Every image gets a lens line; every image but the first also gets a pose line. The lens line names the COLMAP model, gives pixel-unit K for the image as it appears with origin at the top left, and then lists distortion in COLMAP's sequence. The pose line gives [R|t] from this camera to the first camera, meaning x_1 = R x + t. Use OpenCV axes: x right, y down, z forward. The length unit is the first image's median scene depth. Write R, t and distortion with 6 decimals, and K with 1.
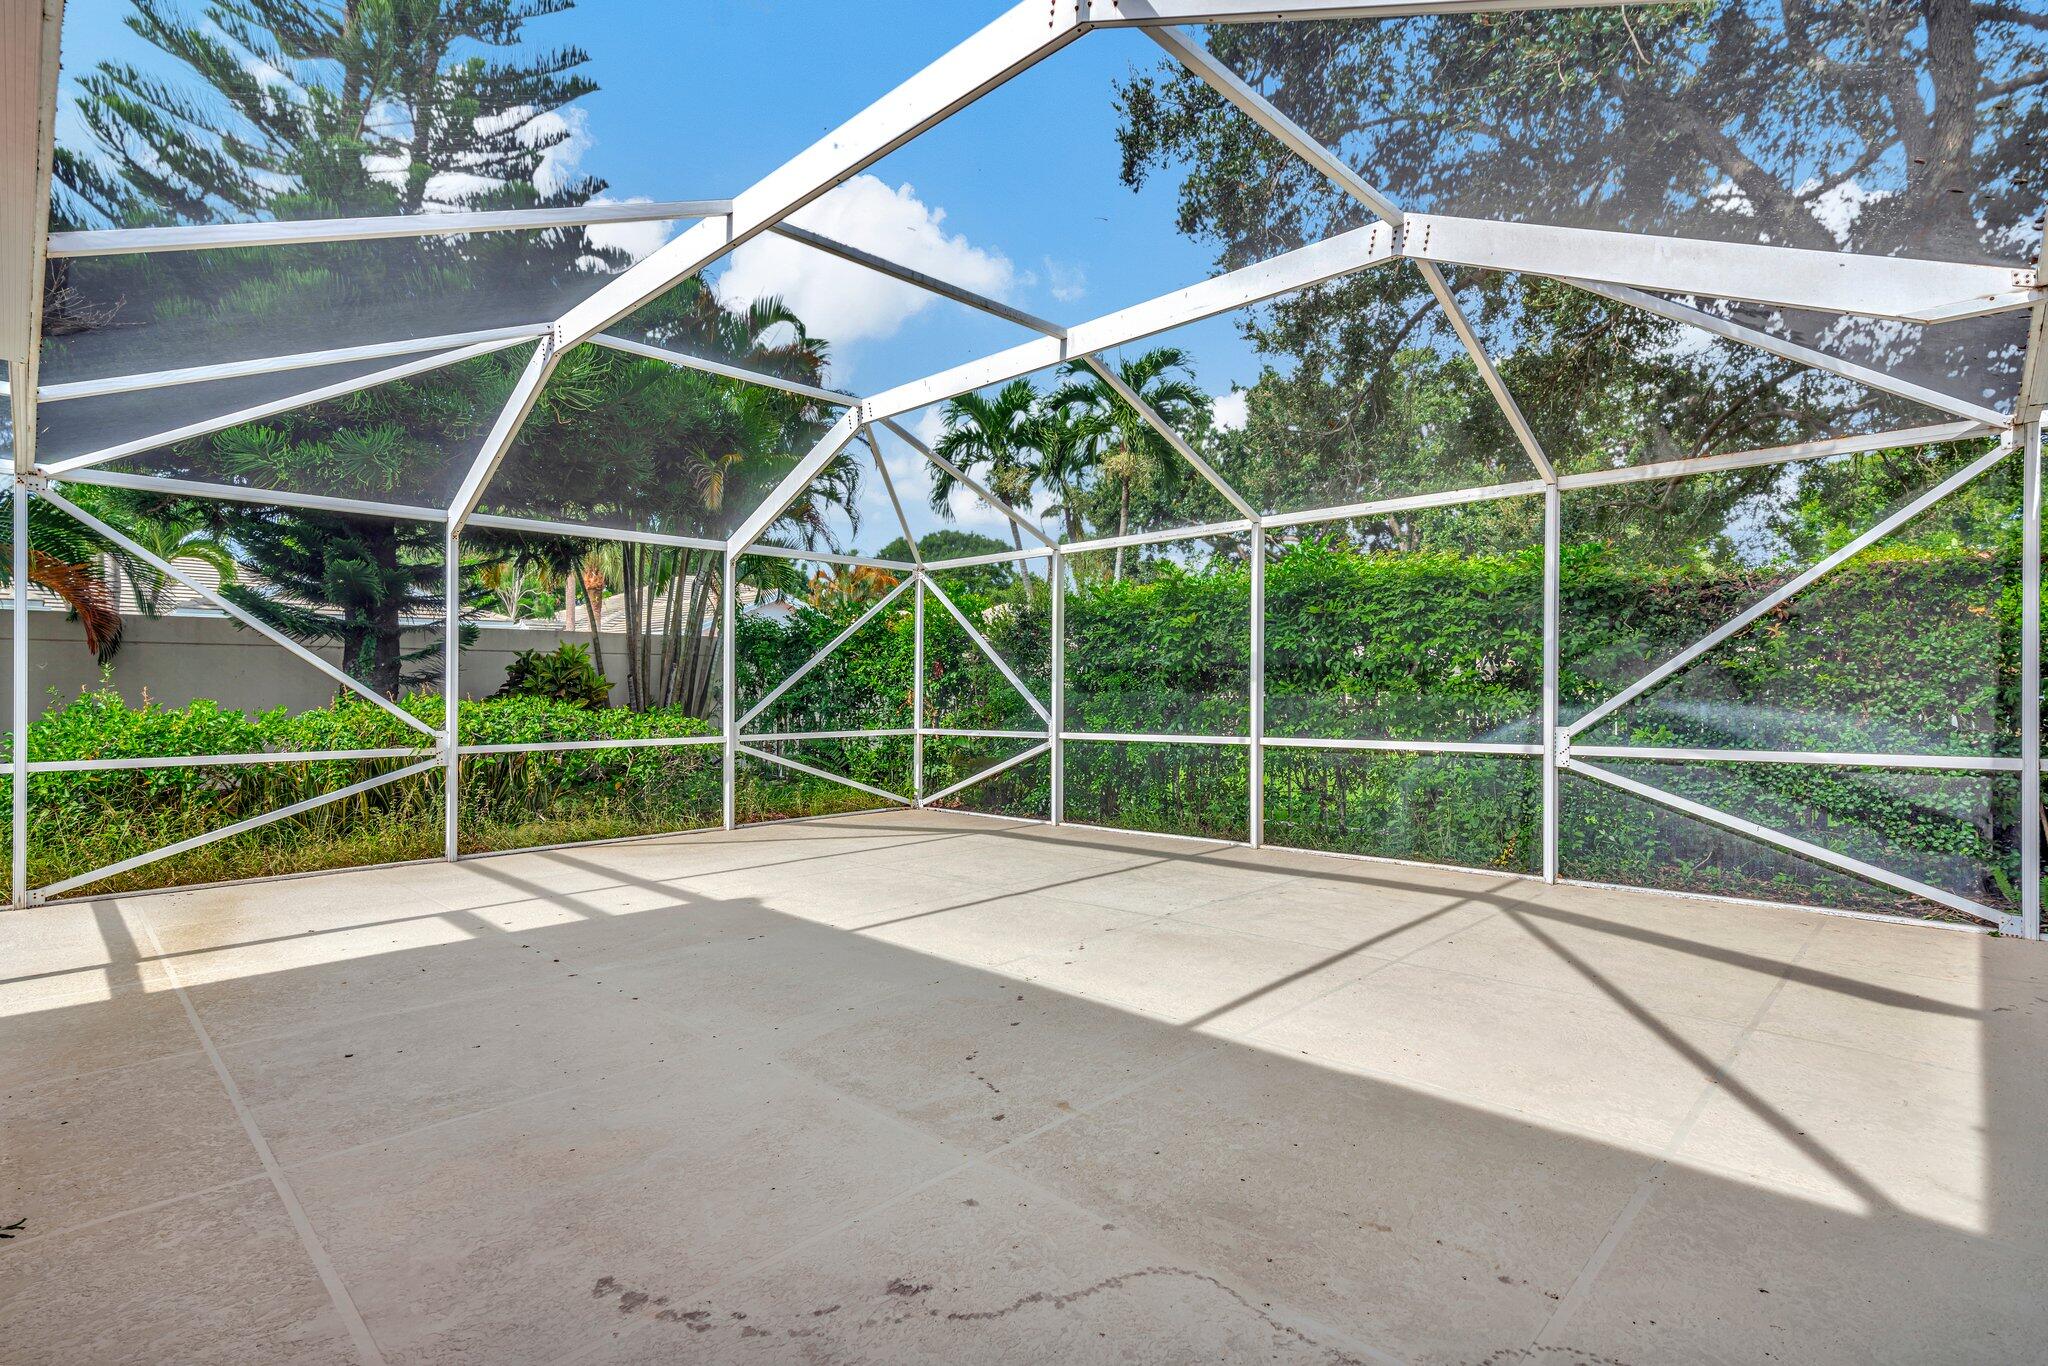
lens RADIAL K [[978.2, 0, 986.8], [0, 978.2, 683.0], [0, 0, 1]] dist [-0.002630, 0.000864]
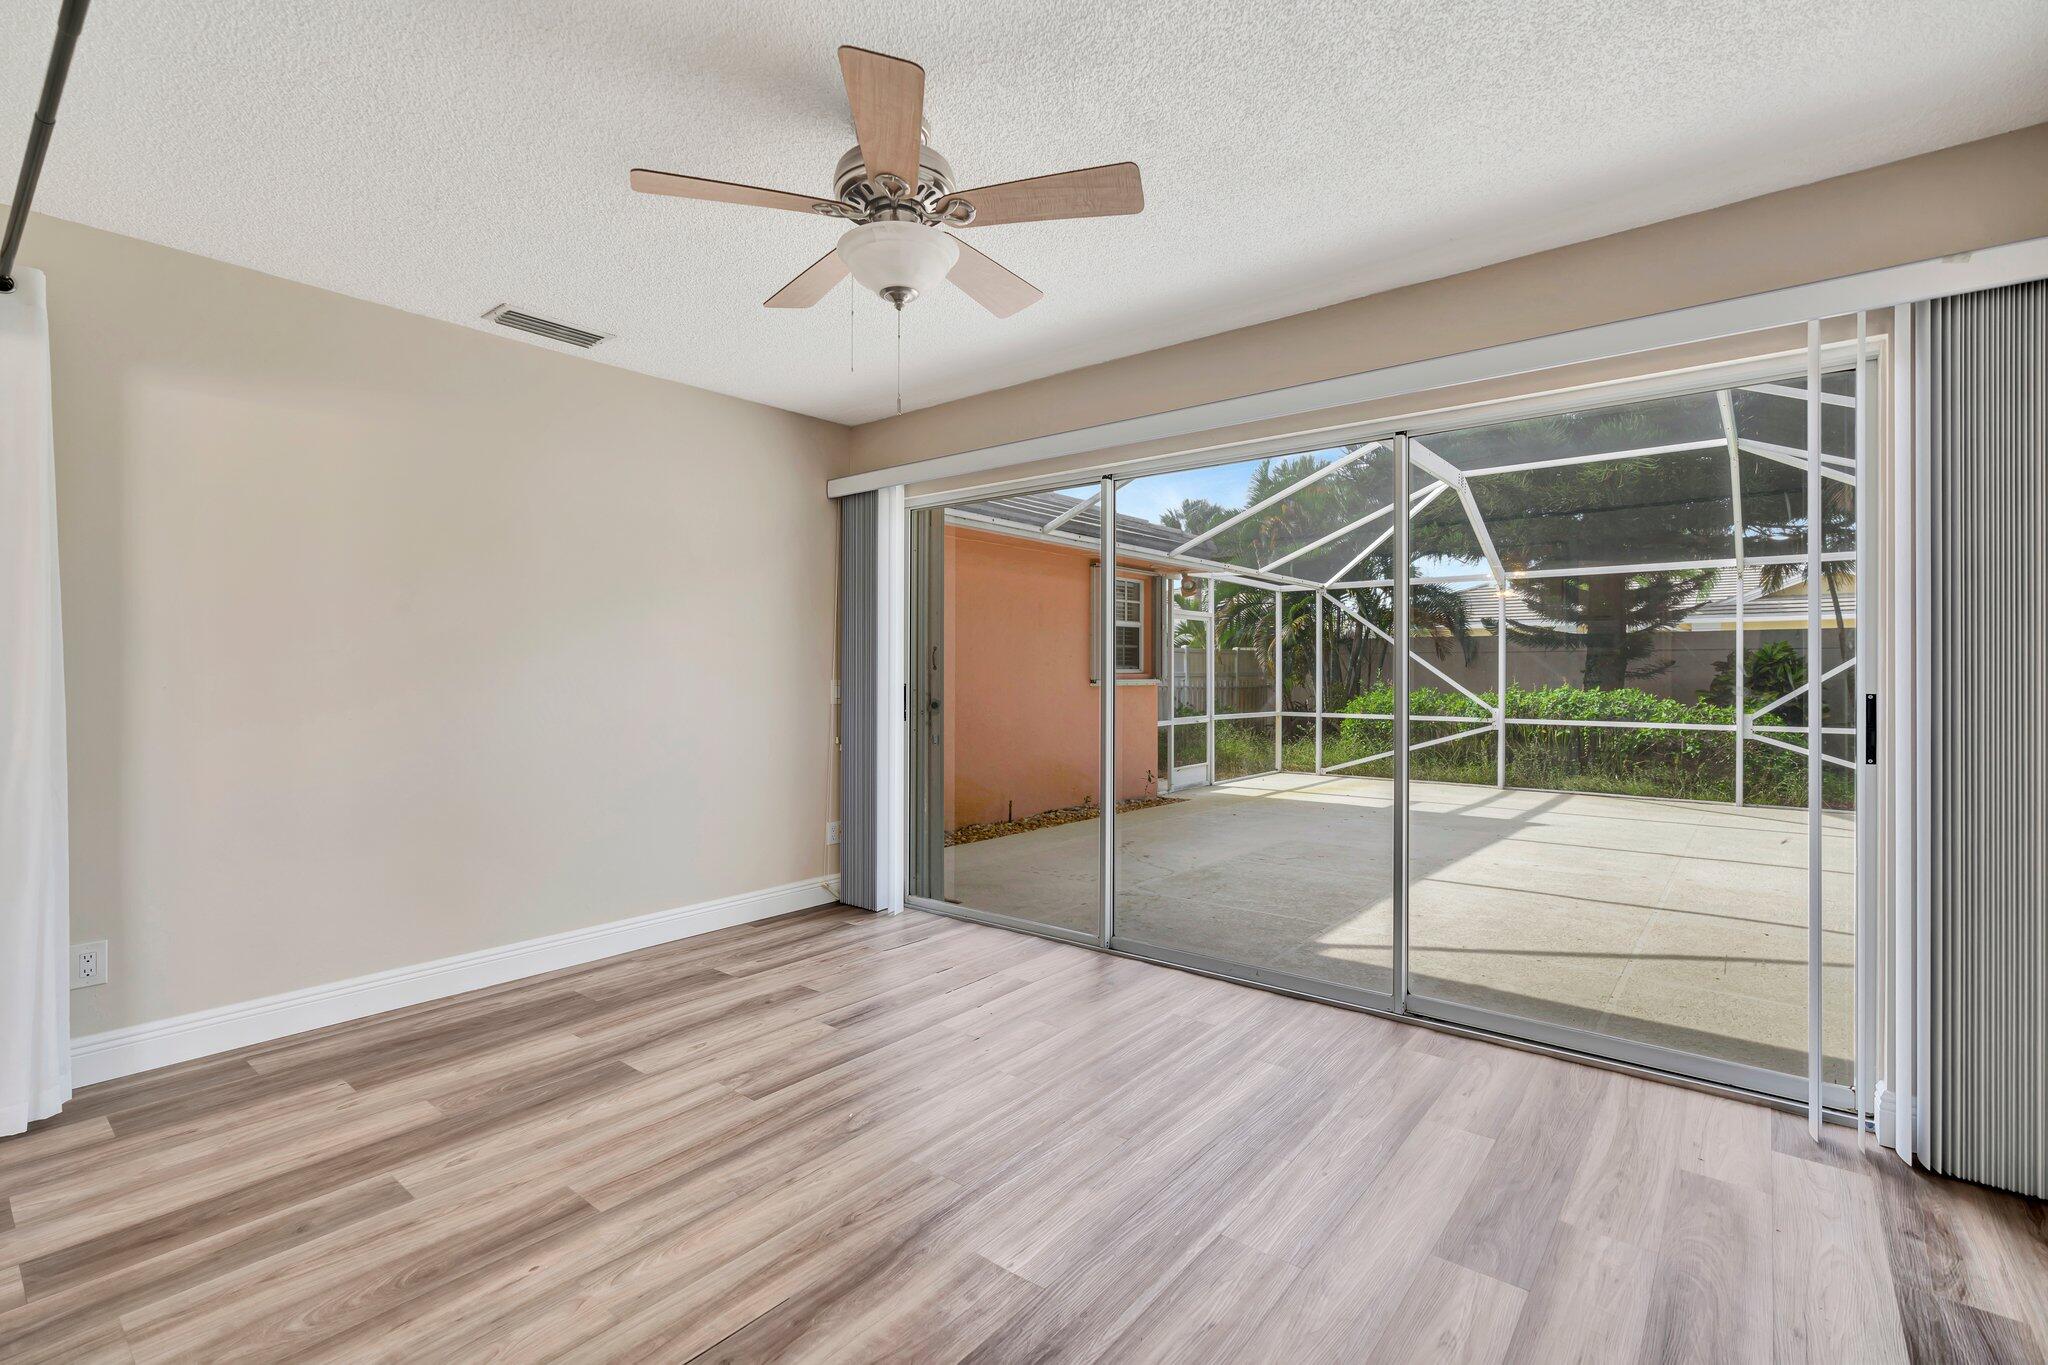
lens RADIAL K [[926.6, 0, 1015.4], [0, 926.6, 657.5], [0, 0, 1]] dist [-0.011371, 0.005070]
pose [[0.107730, -0.013157, -0.994093, 0.737907], [0.001390, 0.999913, -0.013083, -0.013971], [0.994179, 0.000028, 0.107739, 0.026000]]
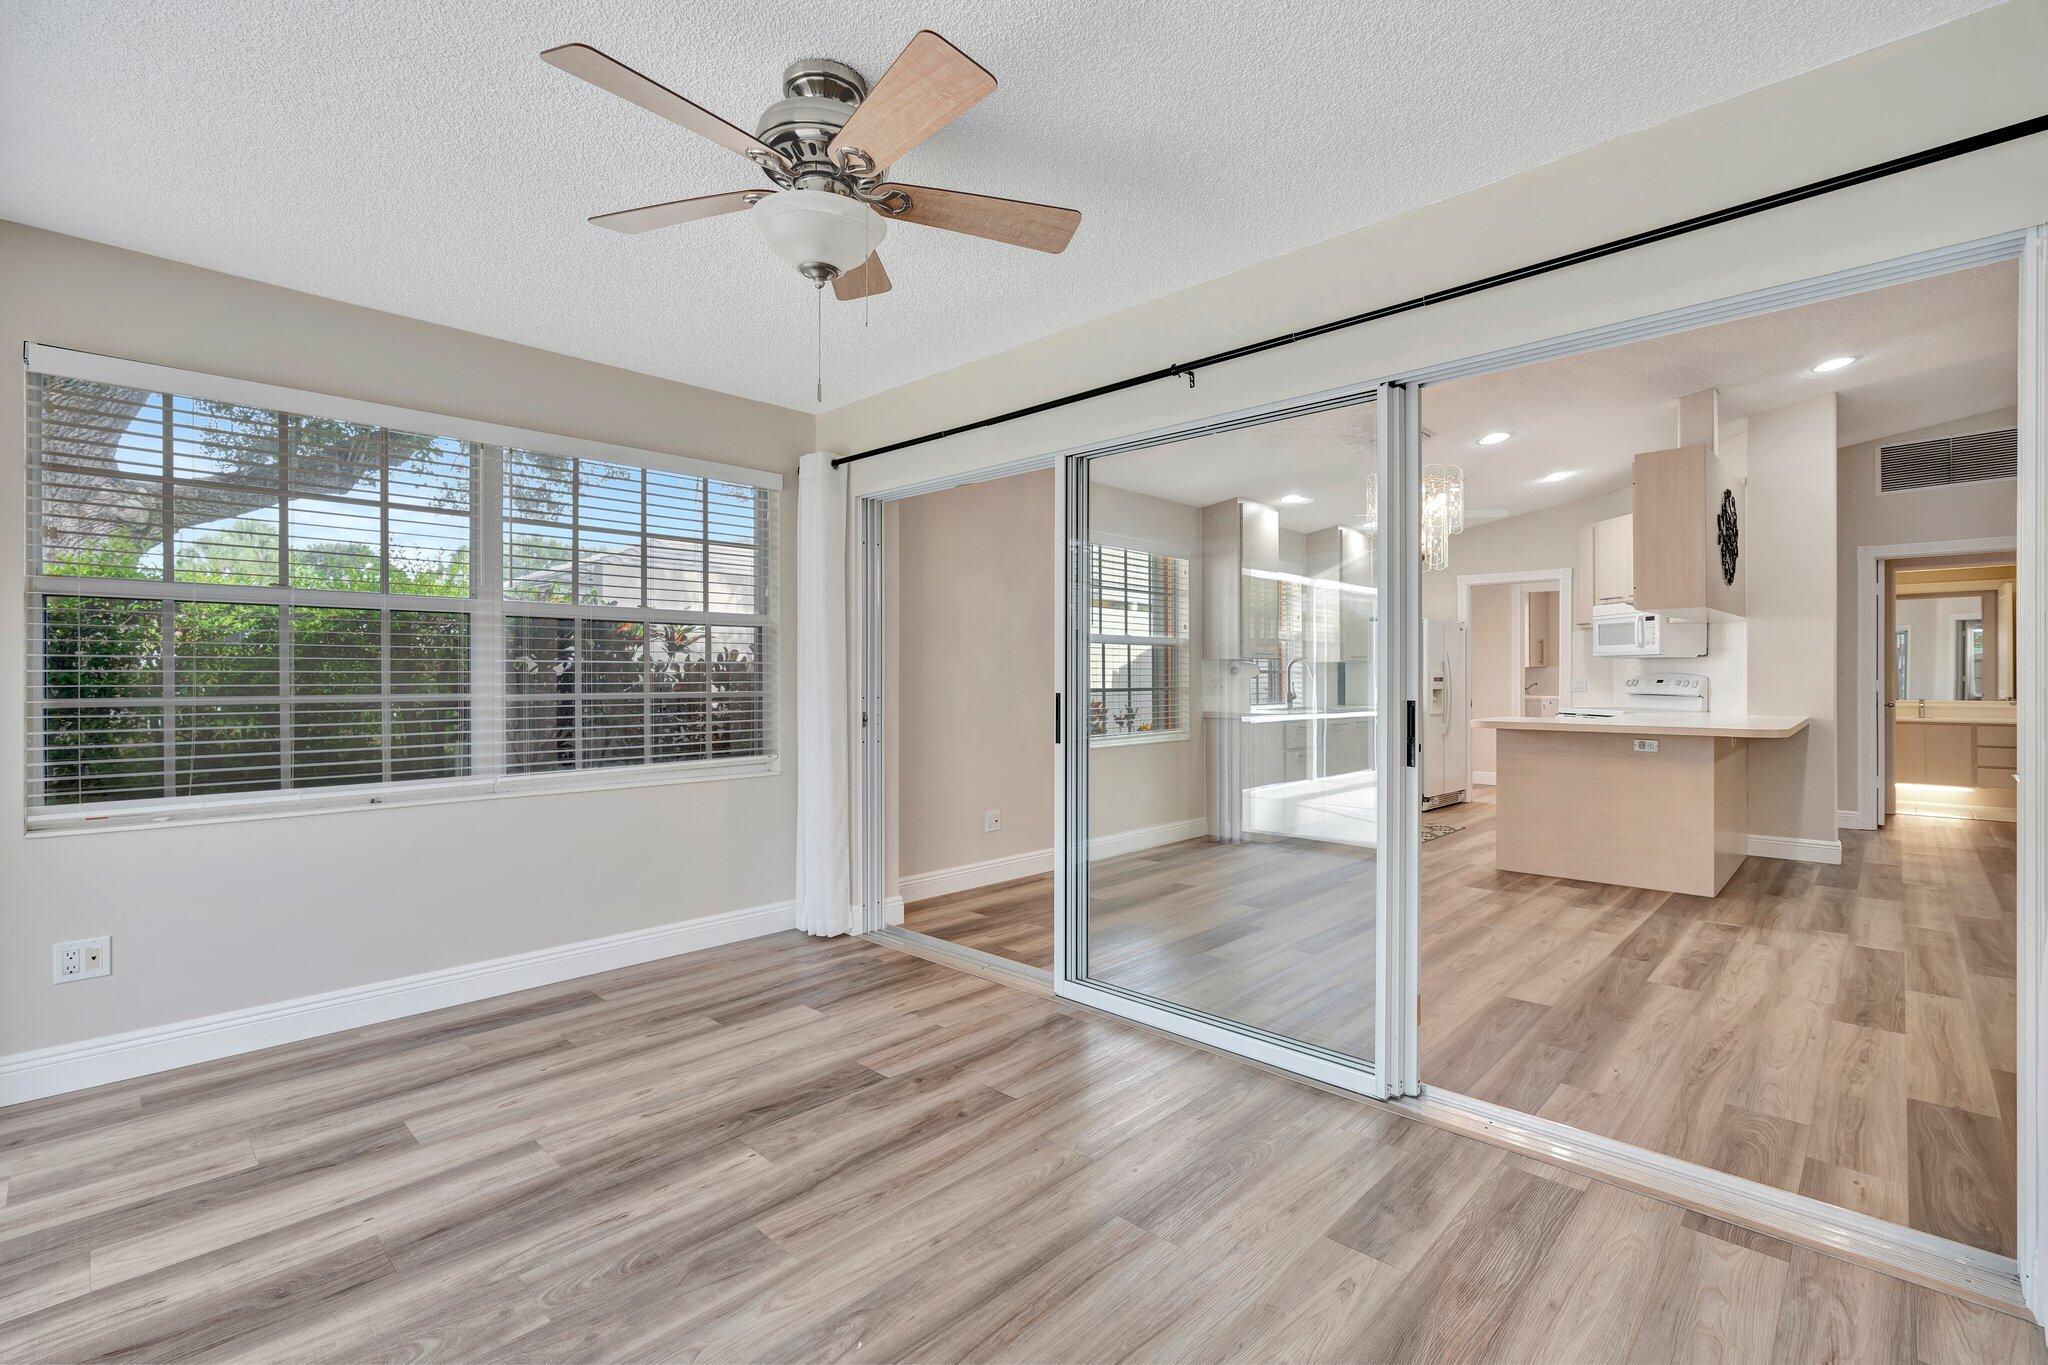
lens RADIAL K [[926.6, 0, 1007.0], [0, 926.6, 675.1], [0, 0, 1]] dist [-0.011371, 0.005070]
pose [[-0.026301, 0.003020, 0.999650, 0.248598], [-0.003472, 0.999989, -0.003113, -0.014323], [-0.999648, -0.003553, -0.026290, -0.018763]]
